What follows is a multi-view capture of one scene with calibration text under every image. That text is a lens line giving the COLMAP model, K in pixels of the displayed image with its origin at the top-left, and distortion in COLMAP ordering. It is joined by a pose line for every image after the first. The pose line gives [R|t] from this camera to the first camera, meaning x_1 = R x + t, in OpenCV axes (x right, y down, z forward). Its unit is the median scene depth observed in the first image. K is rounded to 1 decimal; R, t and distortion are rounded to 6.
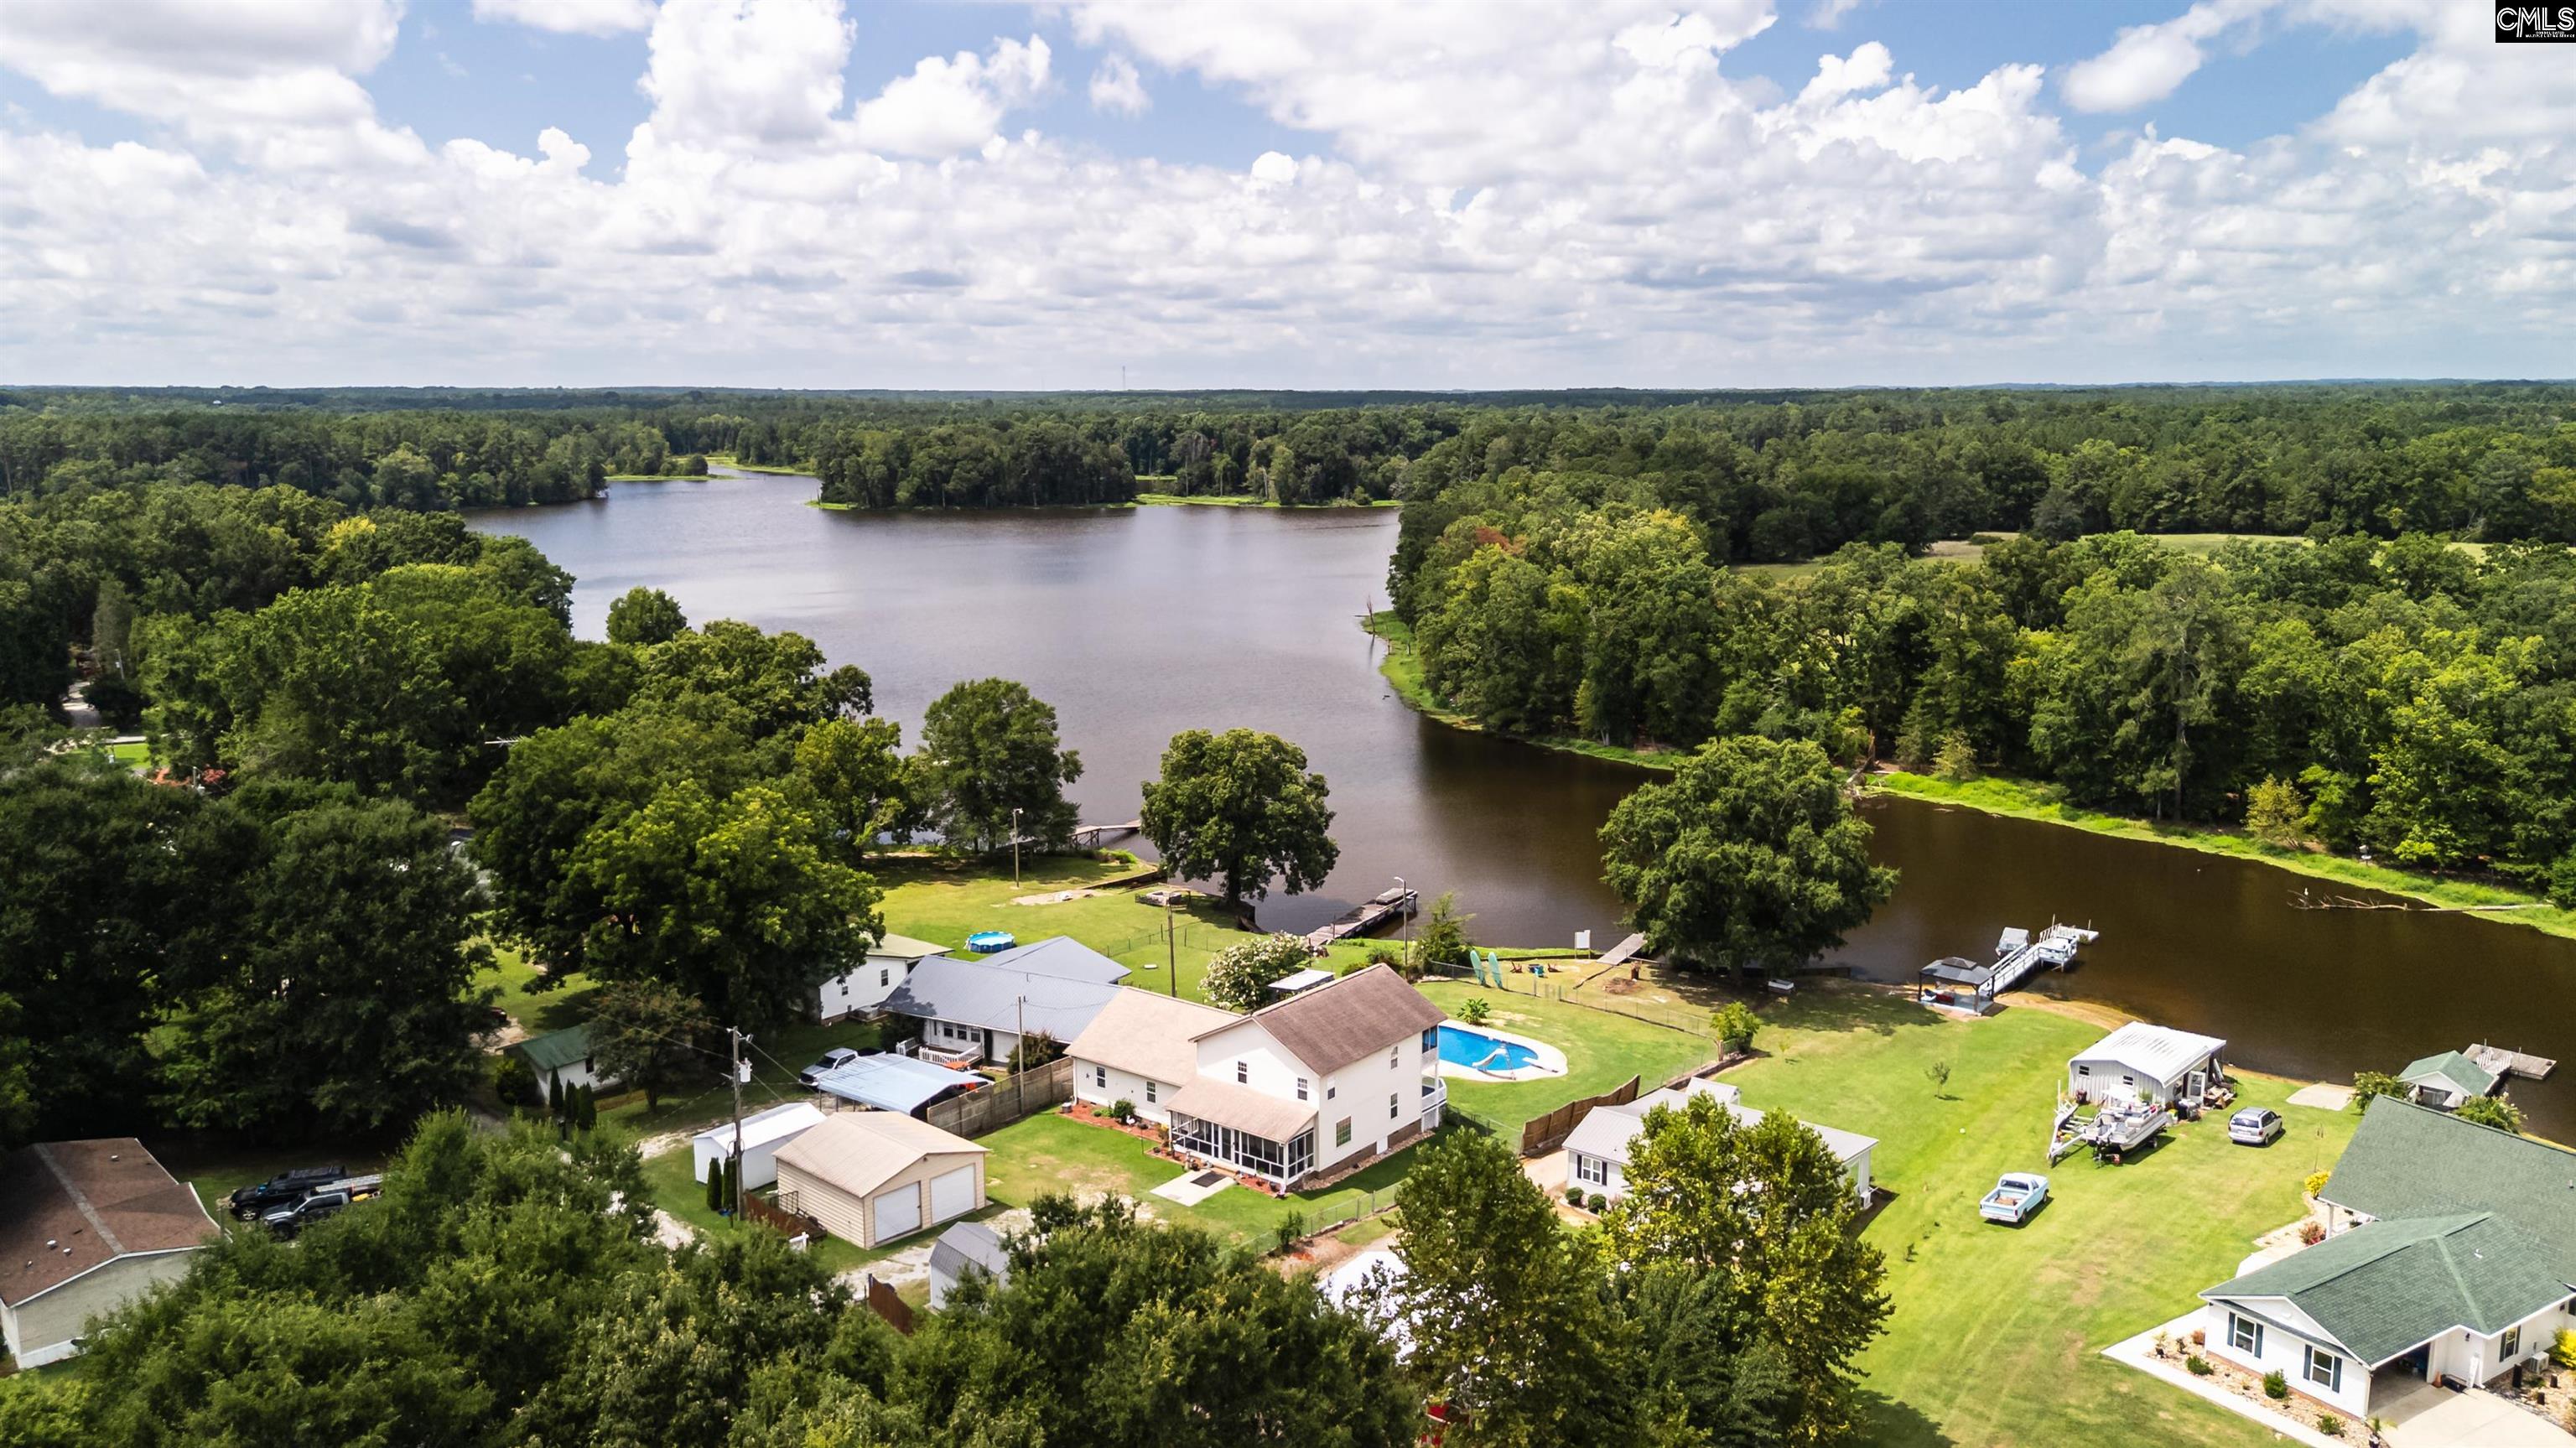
lens RADIAL K [[1909.5, 0, 1280.7], [0, 1909.5, 742.9], [0, 0, 1]] dist [0.063136, -0.060263]
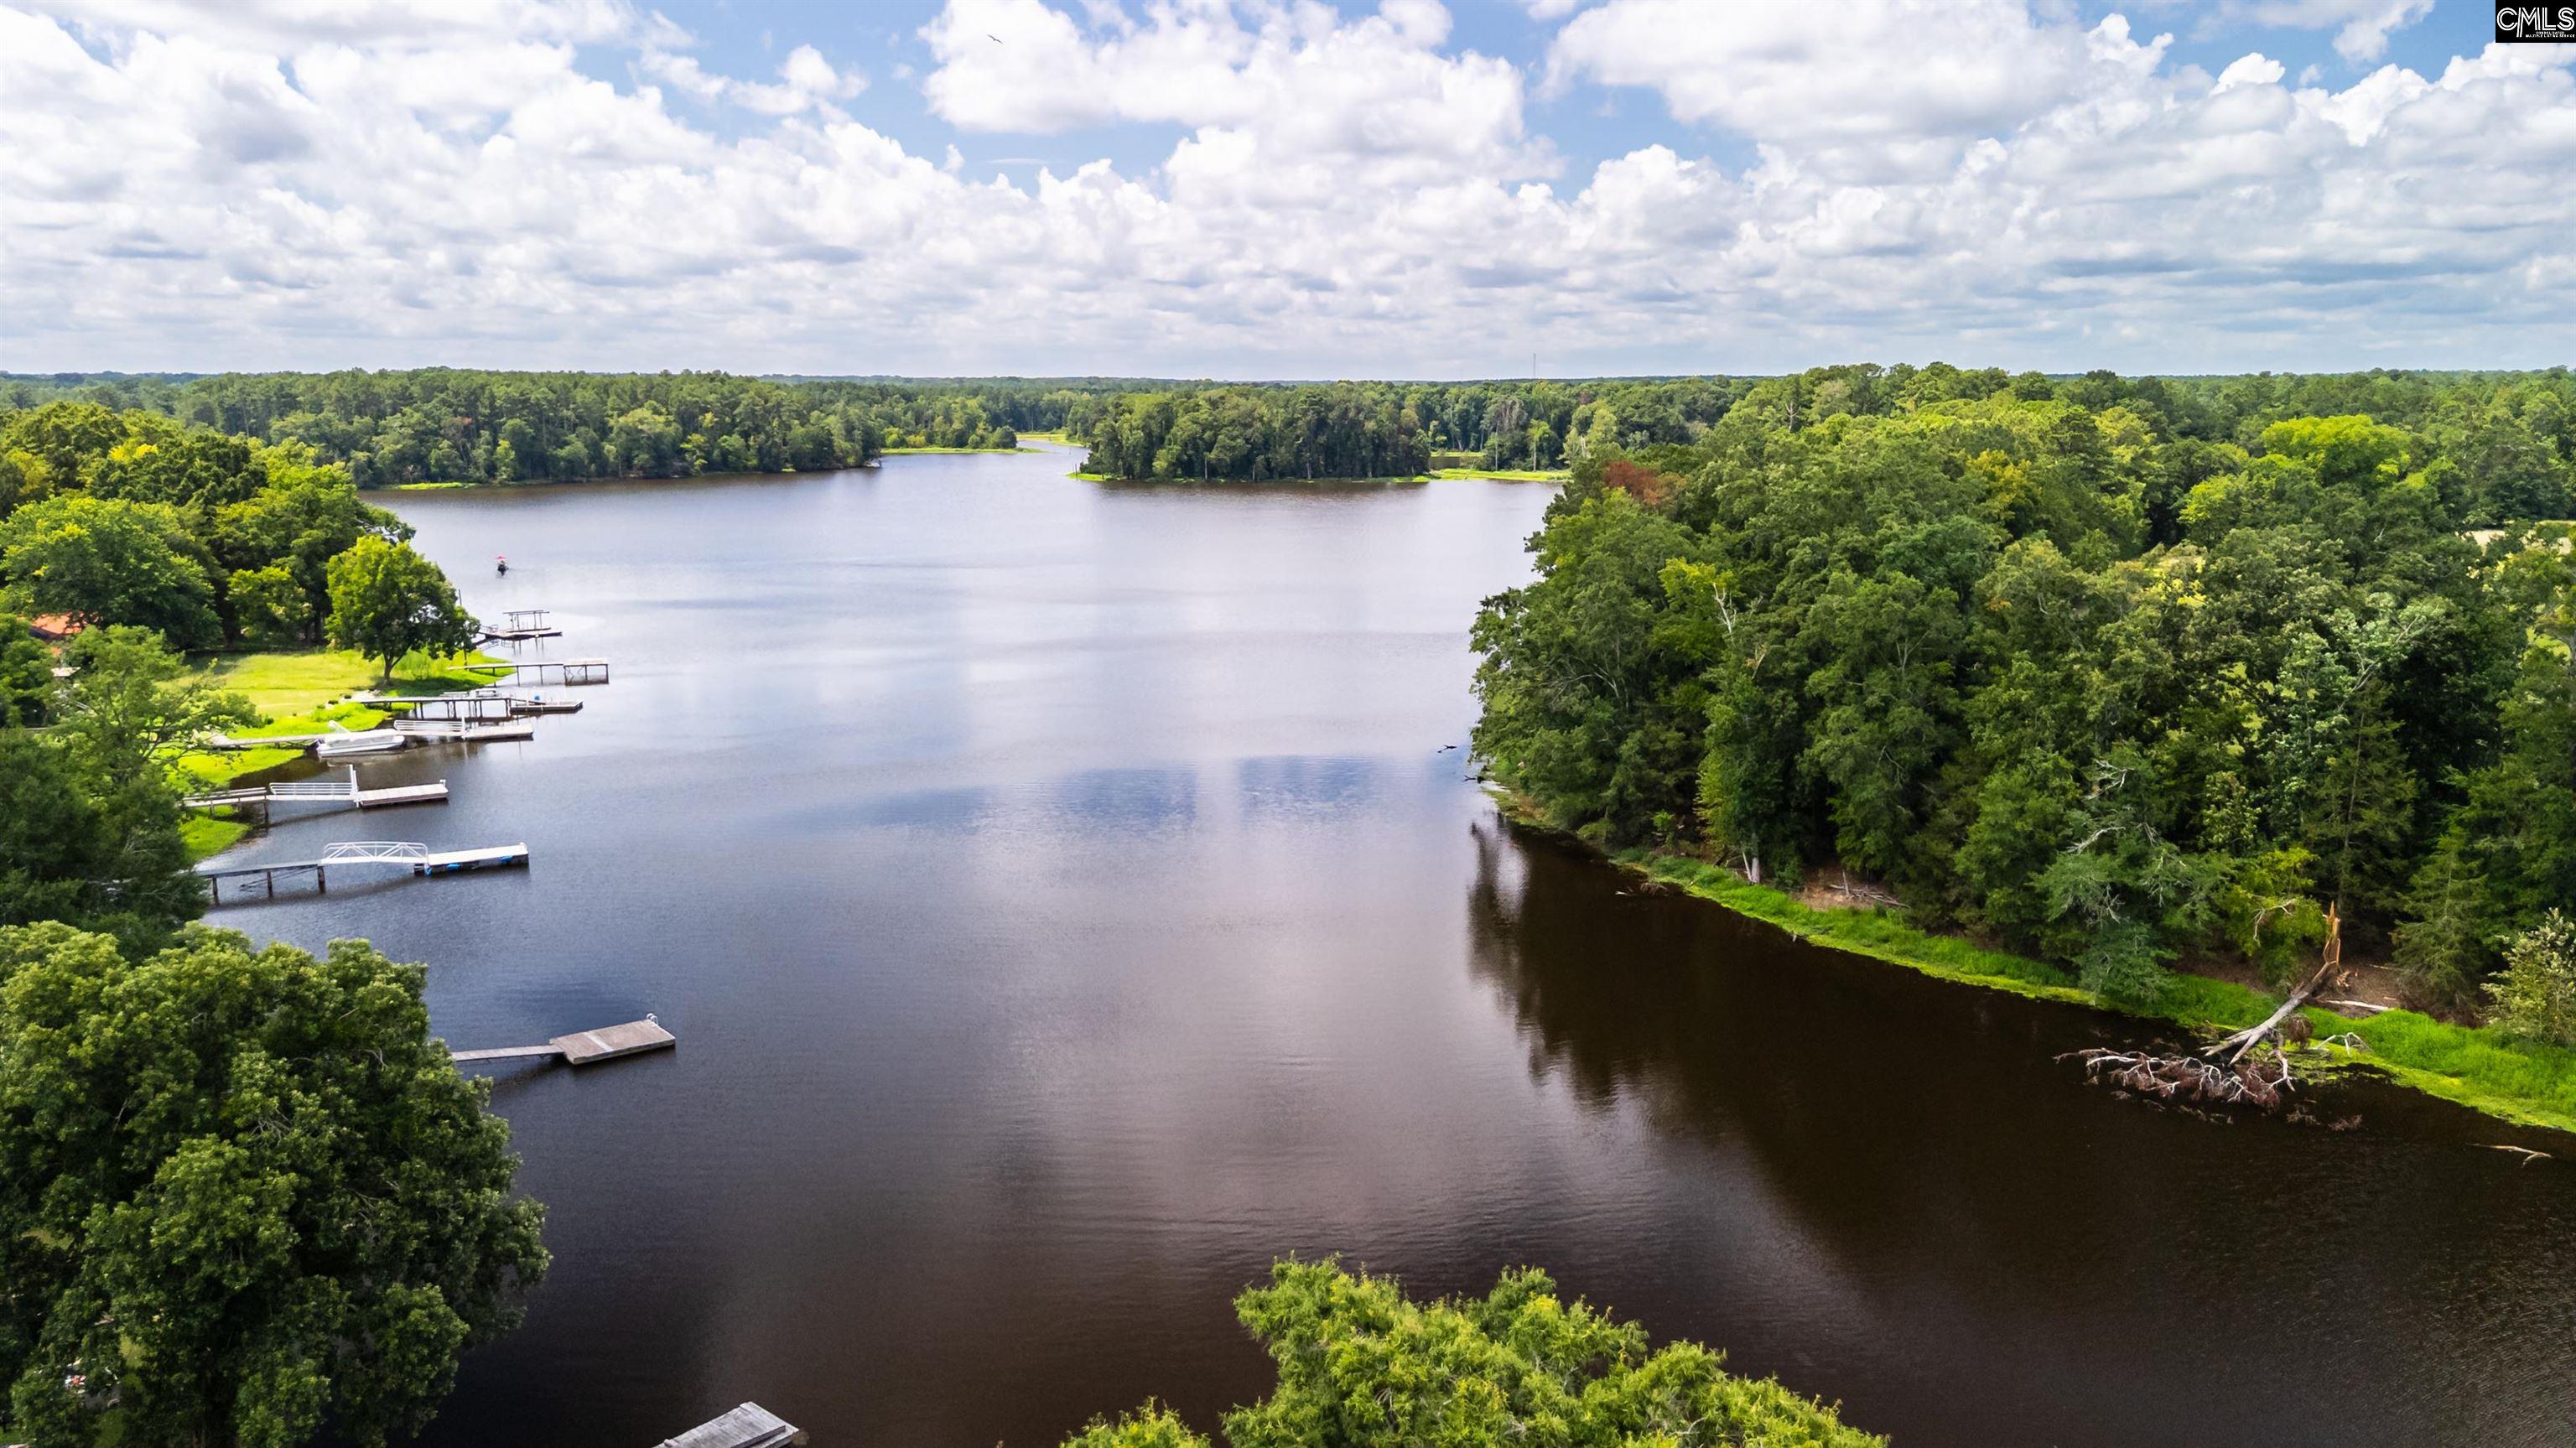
lens RADIAL K [[1909.5, 0, 1280.7], [0, 1909.5, 742.9], [0, 0, 1]] dist [0.063136, -0.060263]
pose [[0.975872, 0.043377, -0.213993, 0.184469], [-0.042698, 0.999058, 0.007797, -0.039547], [0.214130, 0.001529, 0.976804, 0.574547]]
